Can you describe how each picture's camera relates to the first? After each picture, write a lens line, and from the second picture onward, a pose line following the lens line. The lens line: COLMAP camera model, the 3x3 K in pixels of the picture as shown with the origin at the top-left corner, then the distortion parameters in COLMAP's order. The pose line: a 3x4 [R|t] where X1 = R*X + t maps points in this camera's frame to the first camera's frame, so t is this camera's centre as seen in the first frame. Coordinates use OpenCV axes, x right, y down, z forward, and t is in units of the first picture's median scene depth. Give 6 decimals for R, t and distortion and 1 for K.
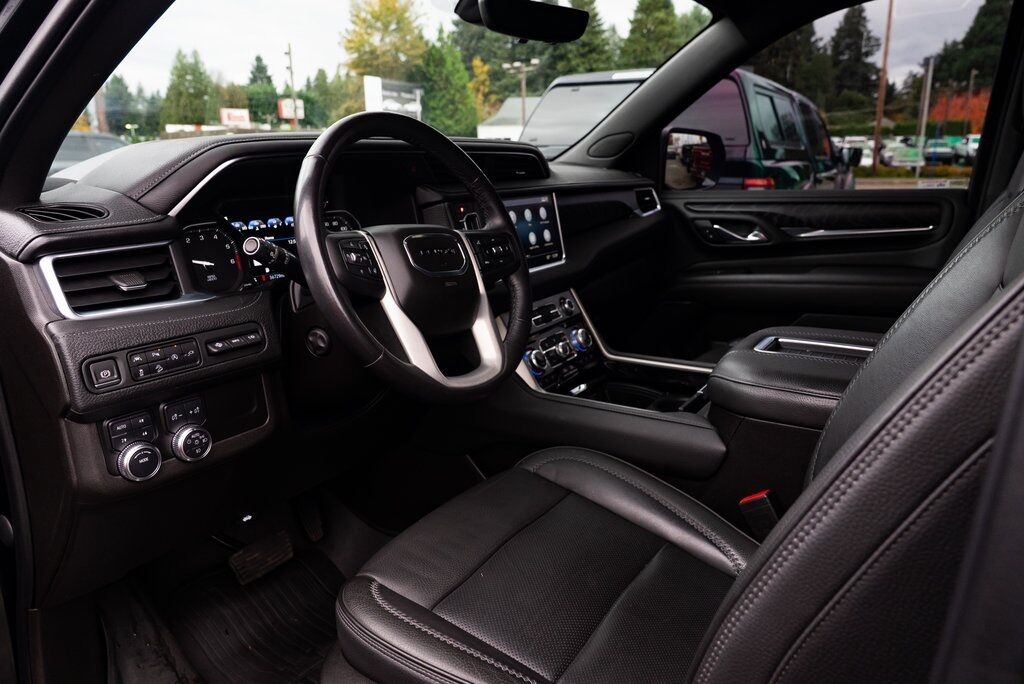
lens RADIAL K [[696.4, 0, 511.1], [0, 696.4, 333.7], [0, 0, 1]] dist [-0.040048, 0.024886]
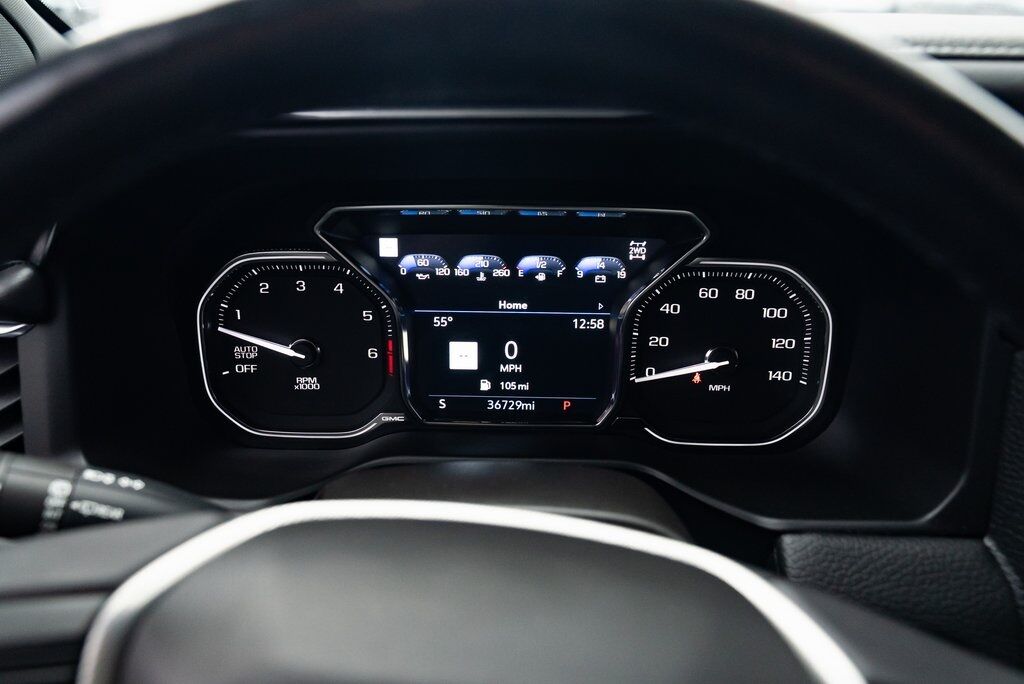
lens RADIAL K [[829.5, 0, 512.2], [0, 829.5, 343.8], [0, 0, 1]] dist [-0.015873, 0.013952]
pose [[0.518183, 0.346623, -0.781881, 0.003432], [-0.219760, 0.937460, 0.269951, -0.133603], [0.826554, 0.031942, 0.561950, 0.419266]]
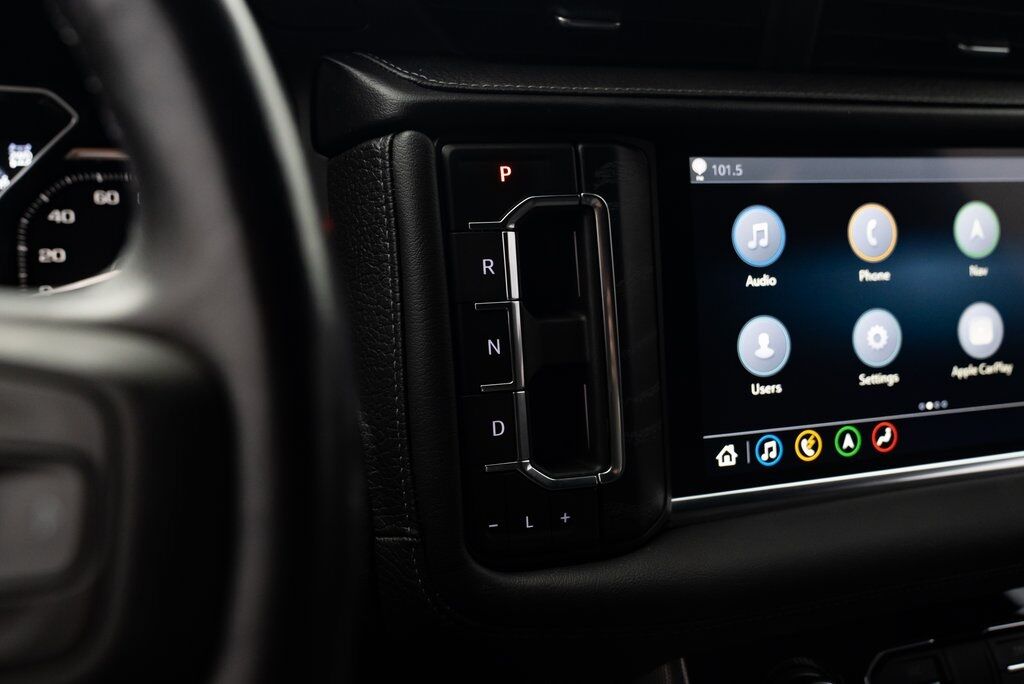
lens RADIAL K [[830.8, 0, 516.4], [0, 830.8, 344.8], [0, 0, 1]] dist [-0.010917, 0.002672]
pose [[0.765713, 0.169671, -0.620399, 0.061381], [-0.174643, 0.983186, 0.053340, -0.087381], [0.619018, 0.067505, 0.782470, 0.501323]]
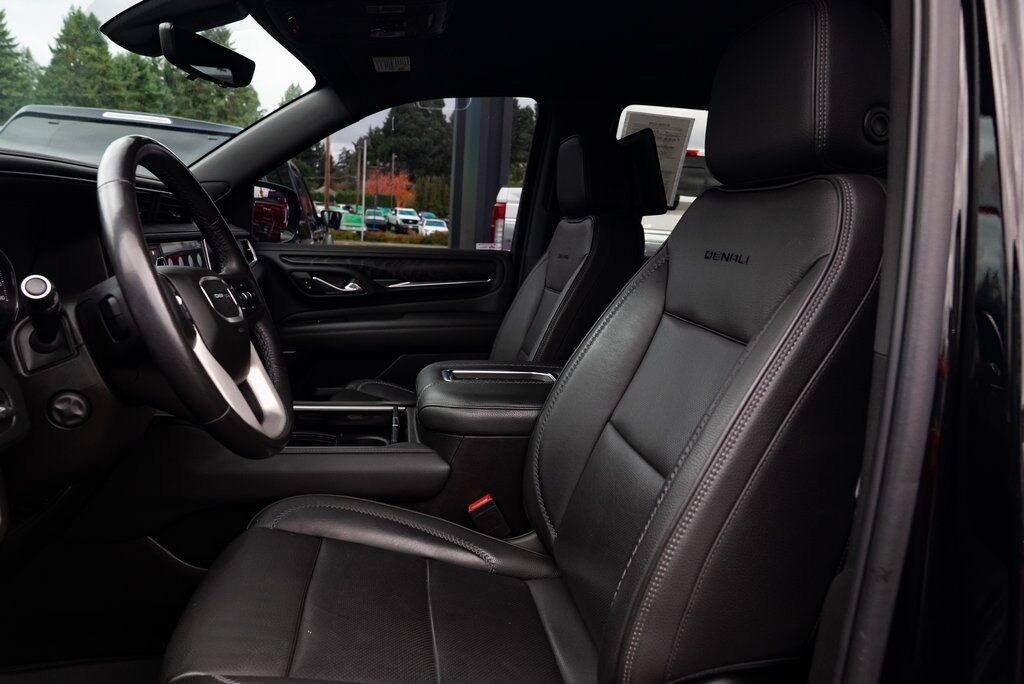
lens RADIAL K [[696.4, 0, 514.9], [0, 696.4, 333.8], [0, 0, 1]] dist [-0.040048, 0.024886]
pose [[0.730831, -0.039961, 0.681388, -0.208713], [0.094846, 0.994545, -0.043401, 0.003852], [-0.675937, 0.096346, 0.730634, 0.035136]]
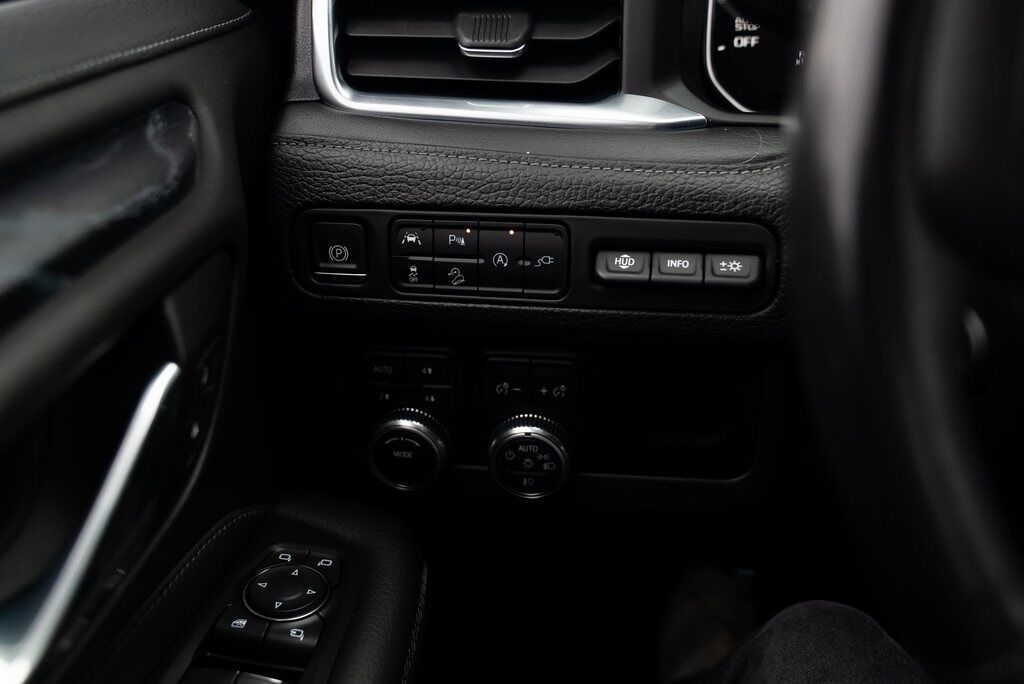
lens RADIAL K [[829.5, 0, 509.0], [0, 829.5, 337.5], [0, 0, 1]] dist [-0.015873, 0.013952]
pose [[0.477292, 0.432781, -0.764783, -0.048088], [-0.201424, 0.901022, 0.384171, -0.042182], [0.855348, -0.029316, 0.517223, 0.312406]]
